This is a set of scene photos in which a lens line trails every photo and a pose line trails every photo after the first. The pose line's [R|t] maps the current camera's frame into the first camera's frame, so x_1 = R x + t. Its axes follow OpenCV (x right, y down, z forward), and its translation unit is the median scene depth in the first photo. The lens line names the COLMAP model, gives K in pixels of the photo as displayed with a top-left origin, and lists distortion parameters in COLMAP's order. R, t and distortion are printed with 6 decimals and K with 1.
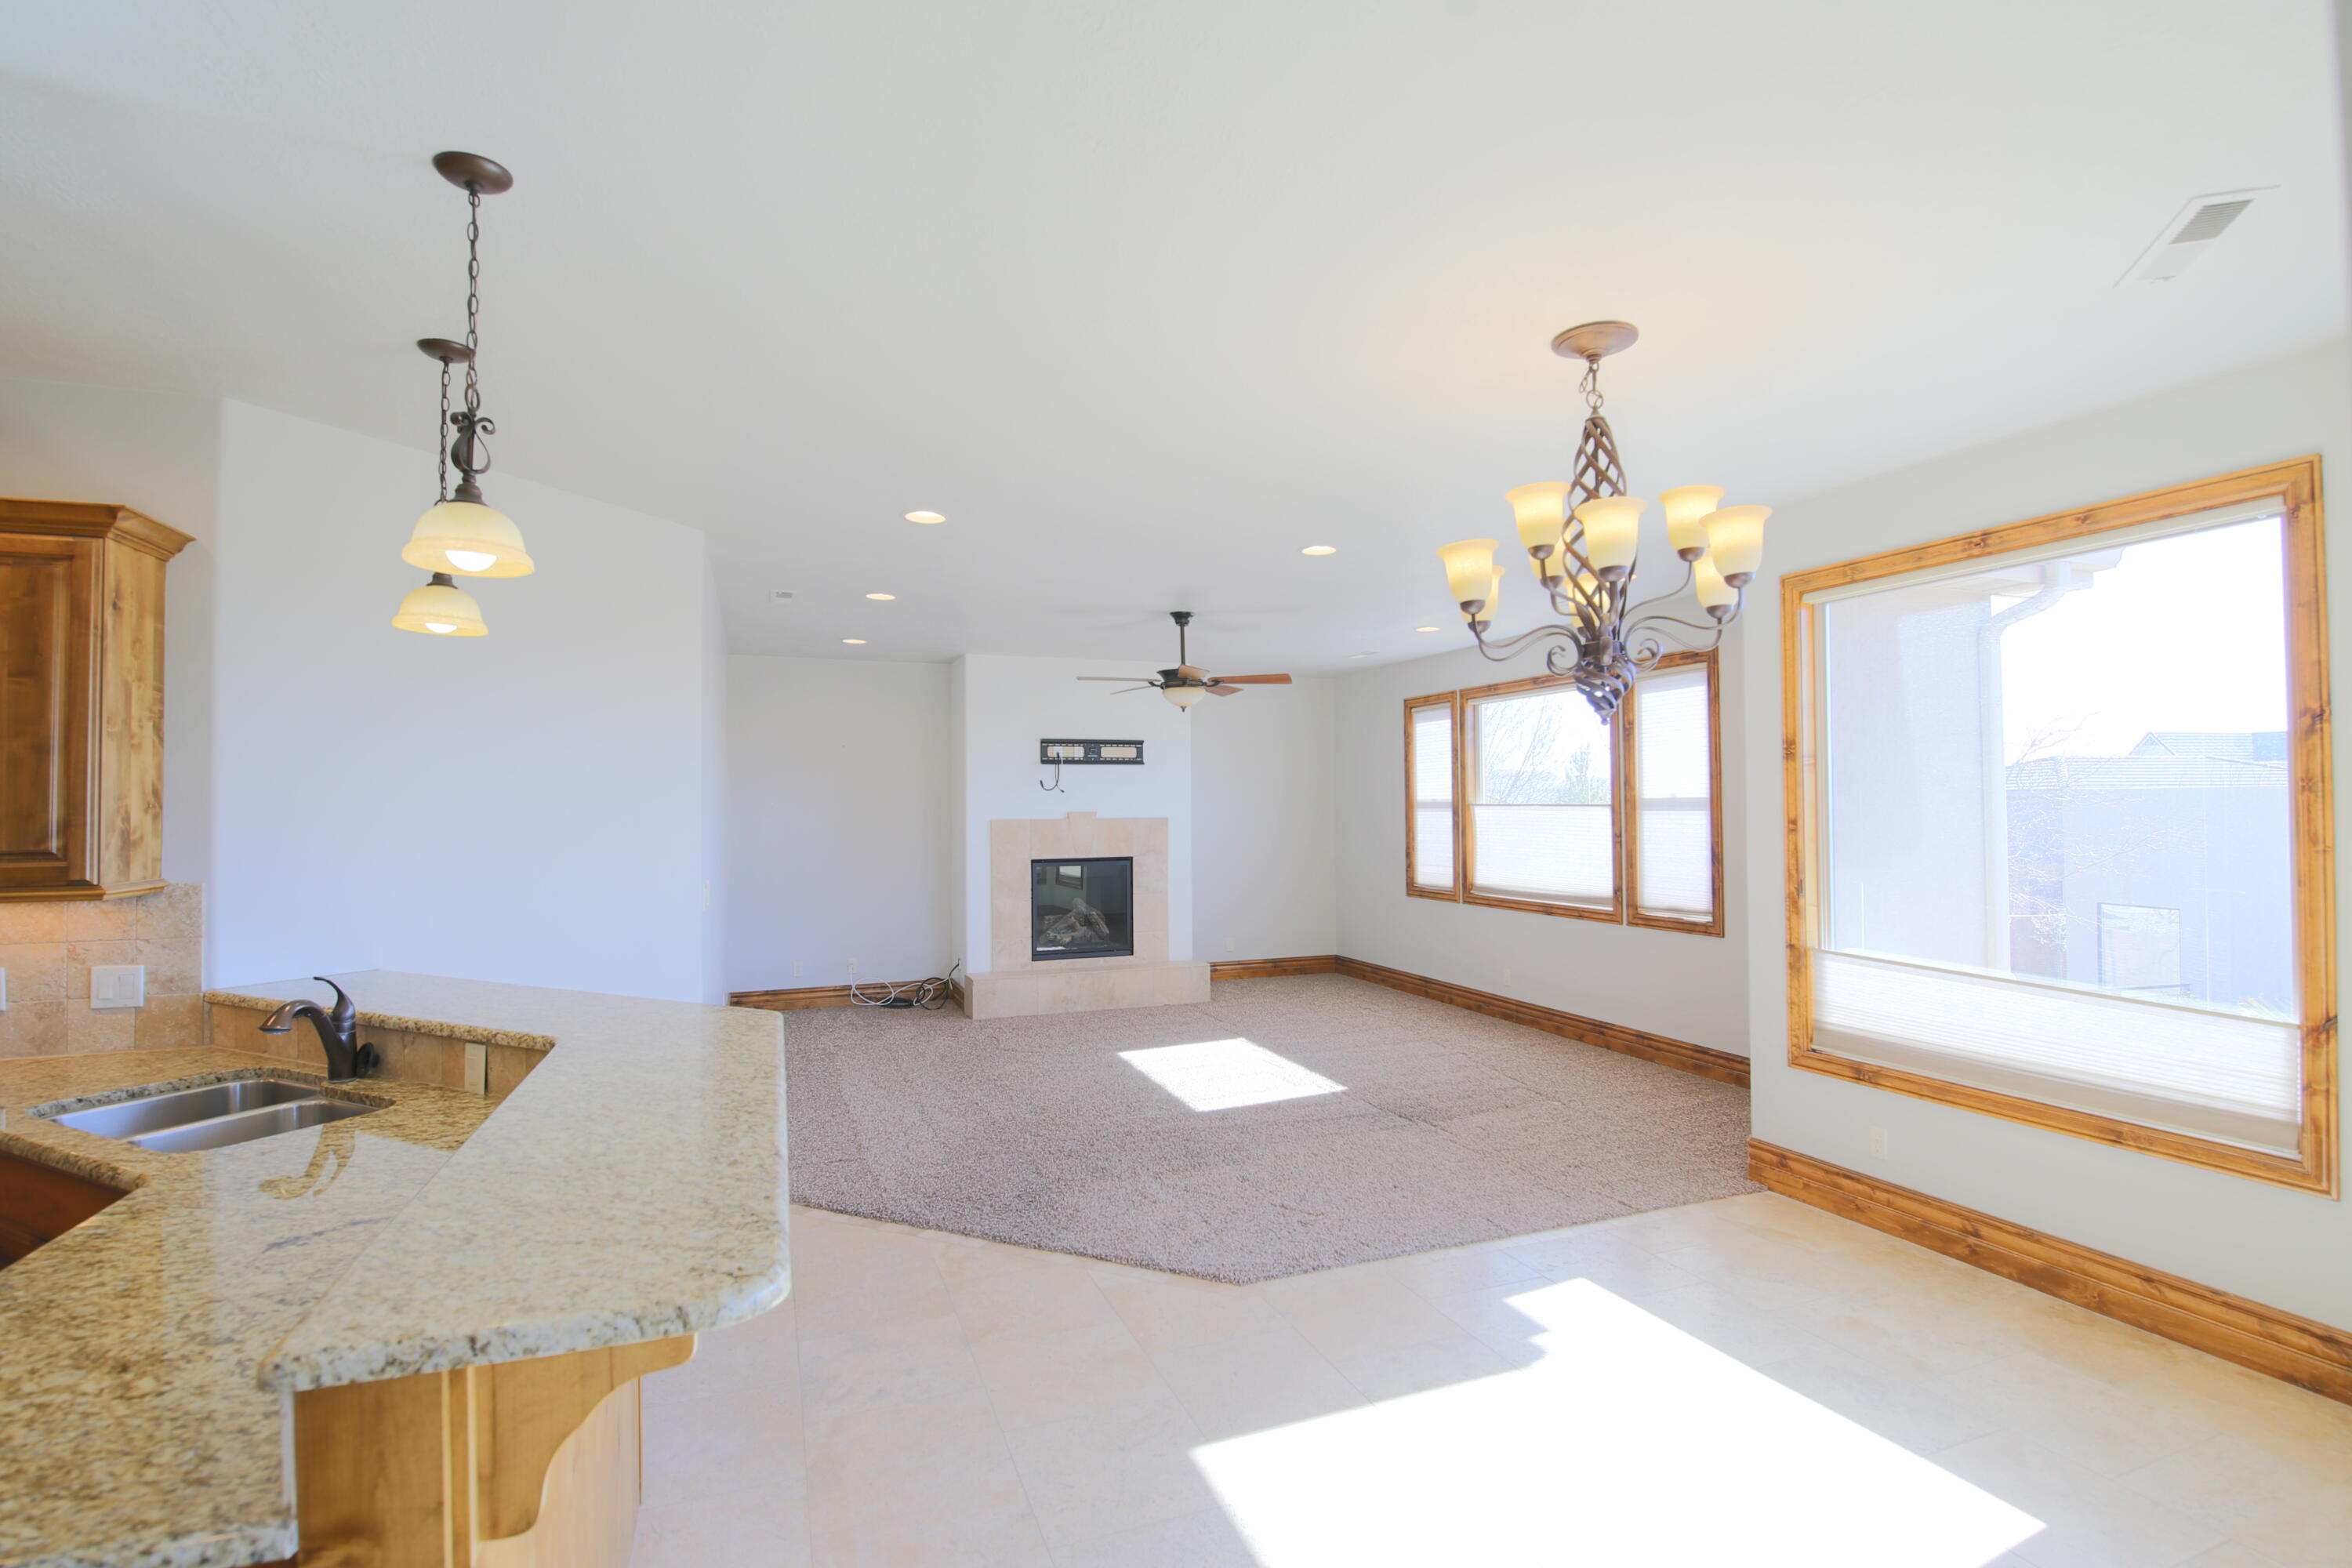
lens RADIAL K [[1081.7, 0, 1188.8], [0, 1081.7, 786.9], [0, 0, 1]] dist [-0.003996, -0.008862]
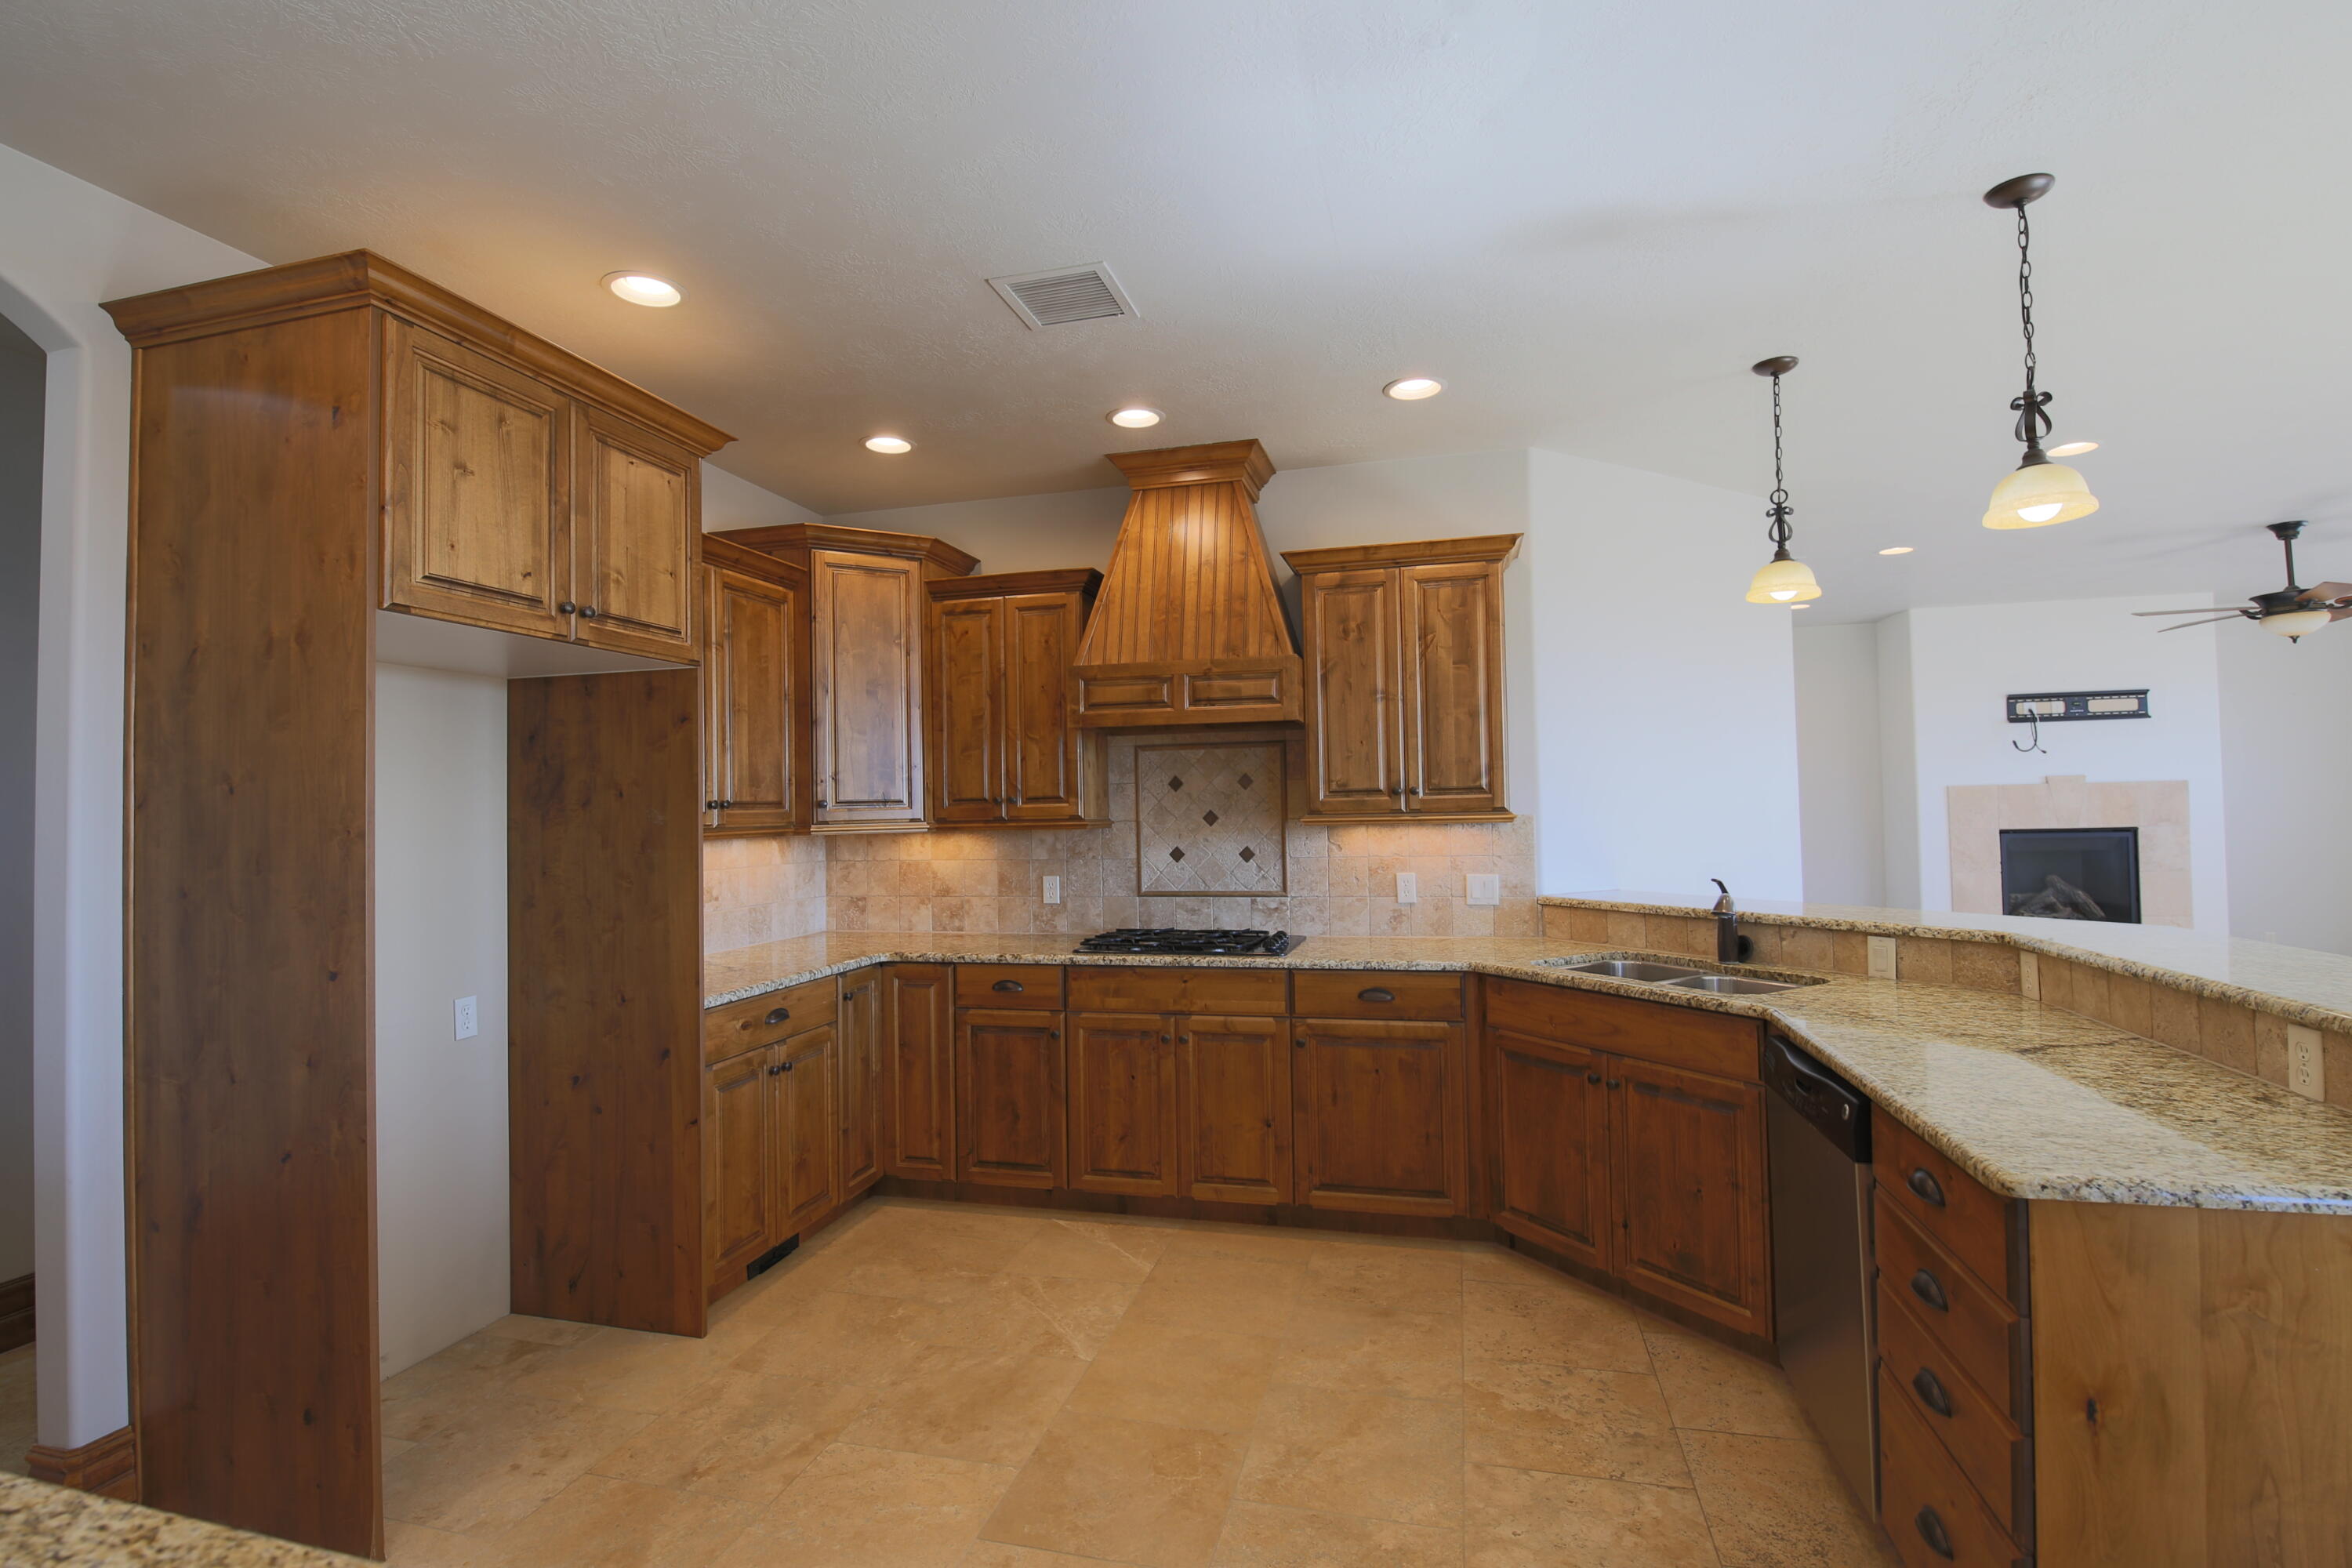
lens RADIAL K [[1081.7, 0, 1183.5], [0, 1081.7, 774.3], [0, 0, 1]] dist [-0.003996, -0.008862]
pose [[0.813169, -0.027055, -0.581399, -0.247954], [0.023792, 0.999629, -0.013240, 0.023786], [0.581542, -0.003066, 0.813511, -0.172054]]
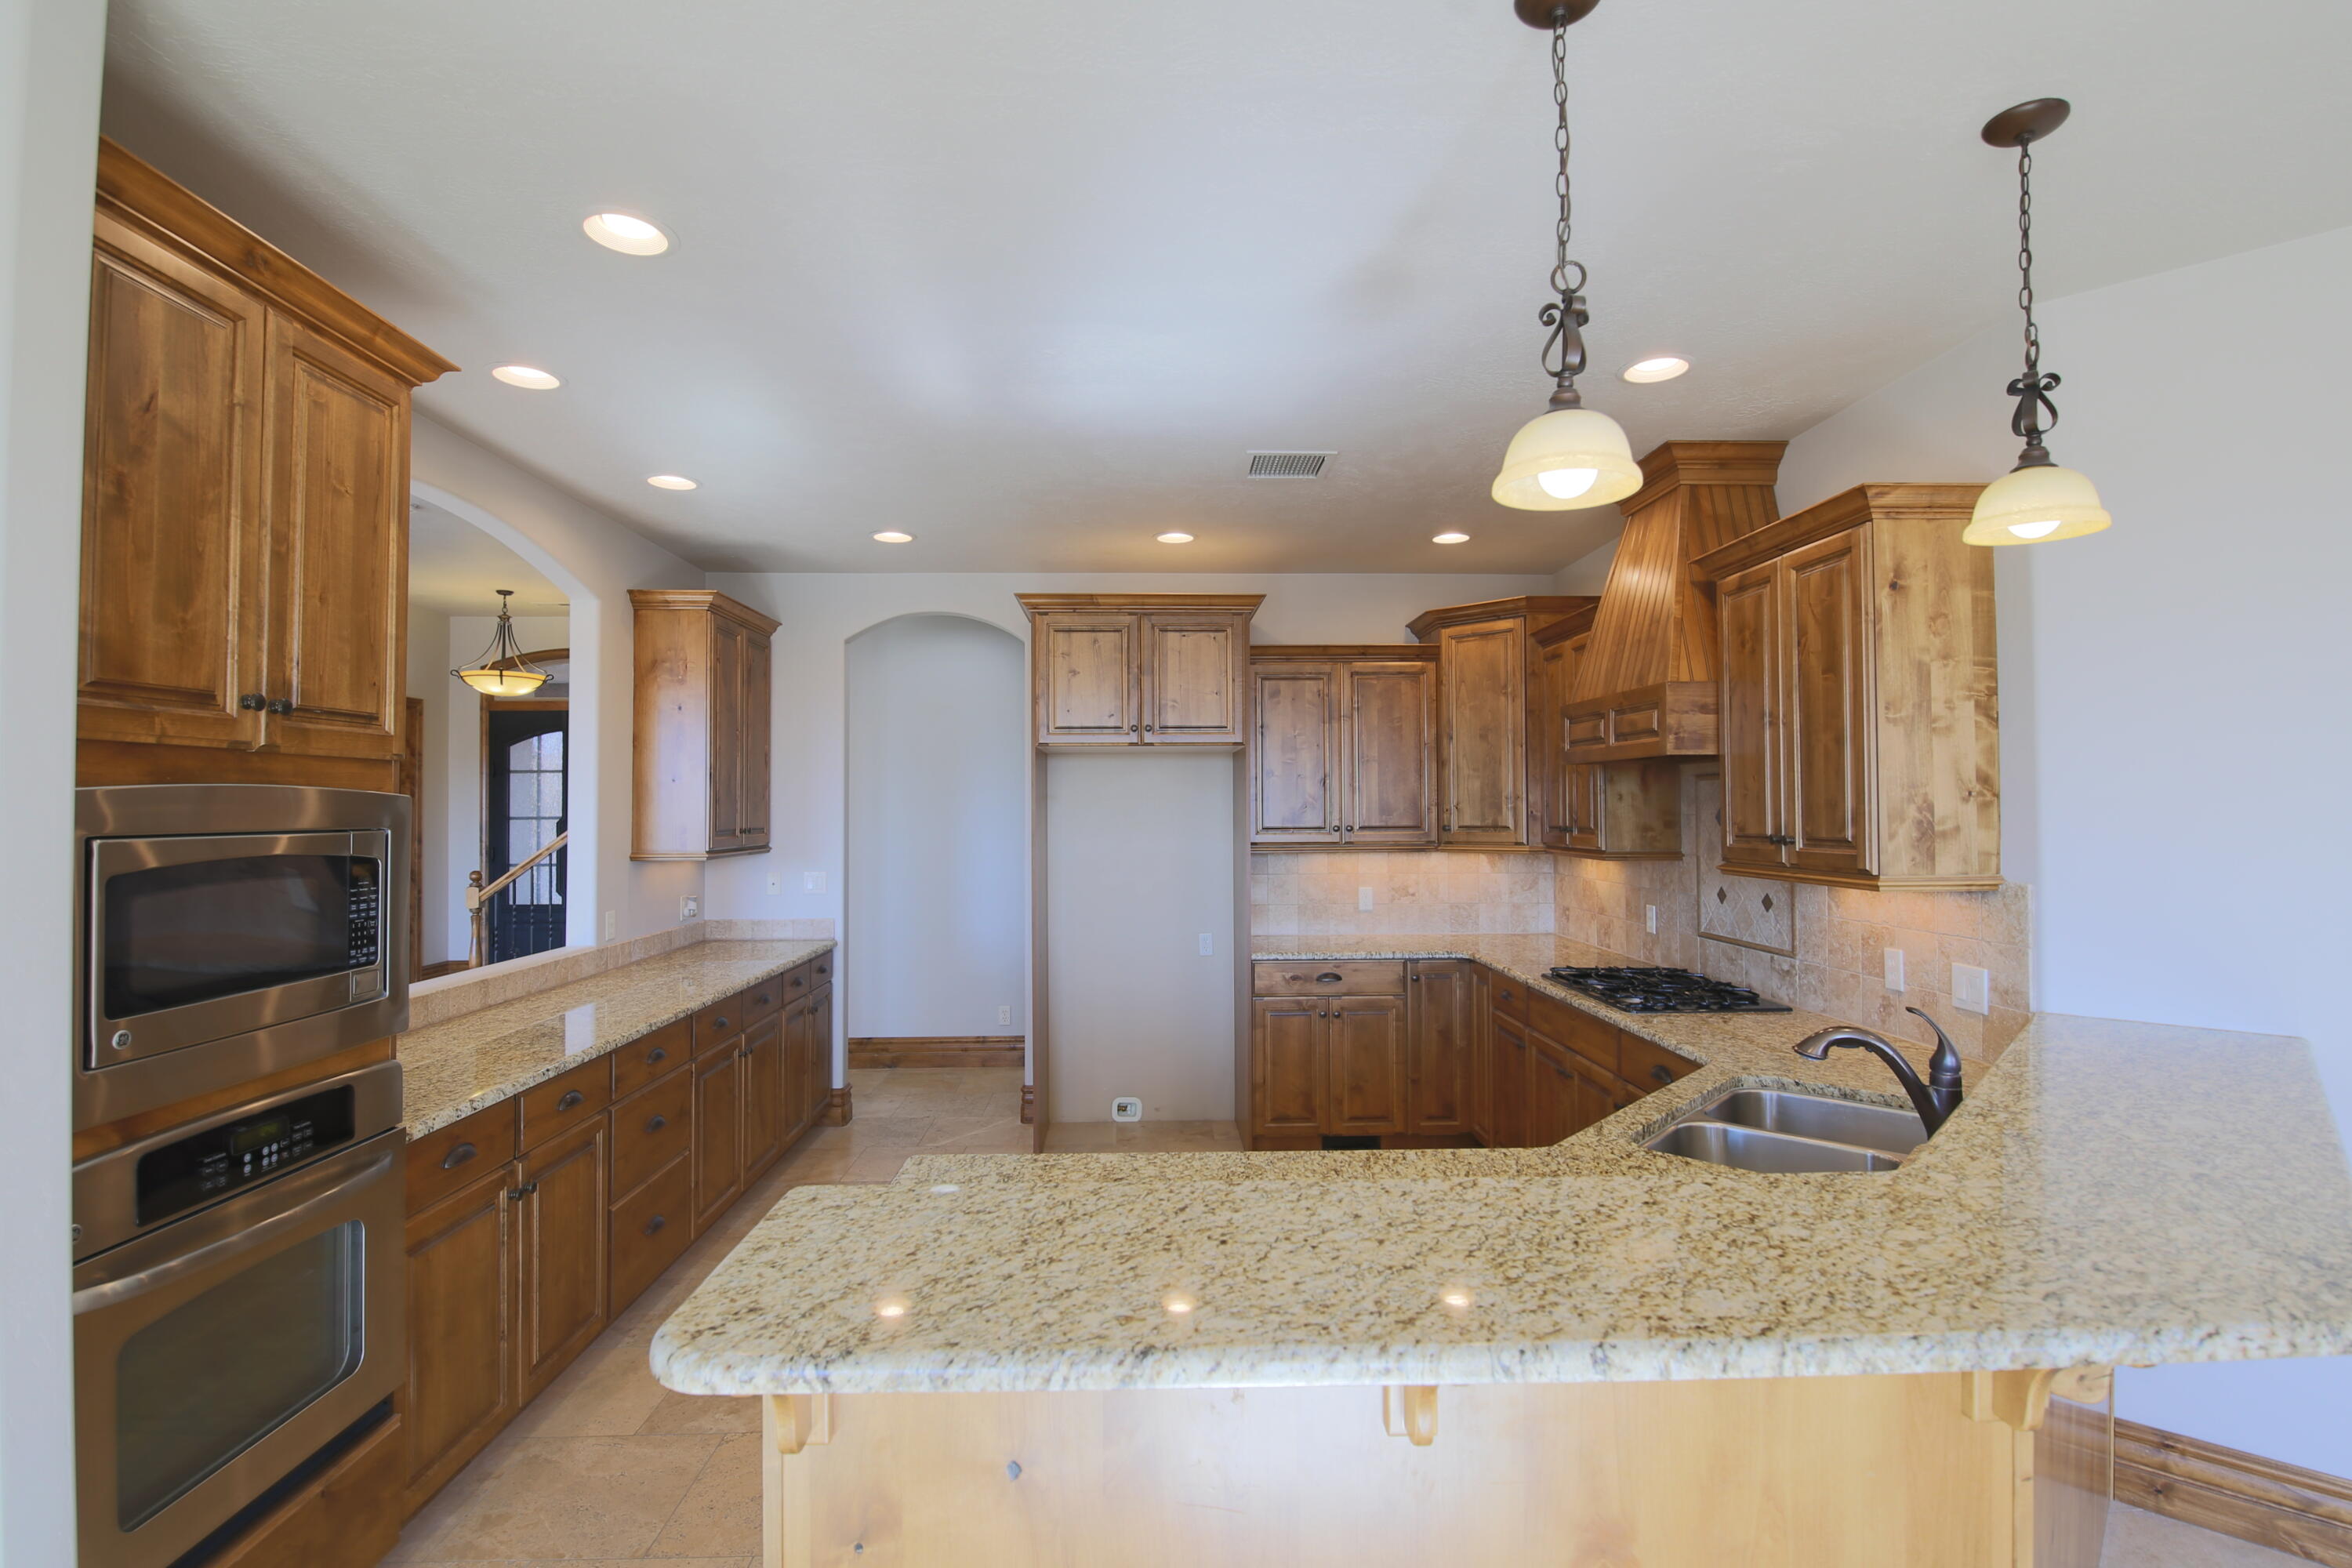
lens RADIAL K [[1081.7, 0, 1170.2], [0, 1081.7, 782.3], [0, 0, 1]] dist [-0.003996, -0.008862]
pose [[-0.337002, -0.013446, -0.941408, 0.056820], [0.024259, 0.999442, -0.022959, 0.006064], [0.941192, -0.030575, -0.336487, 0.326204]]
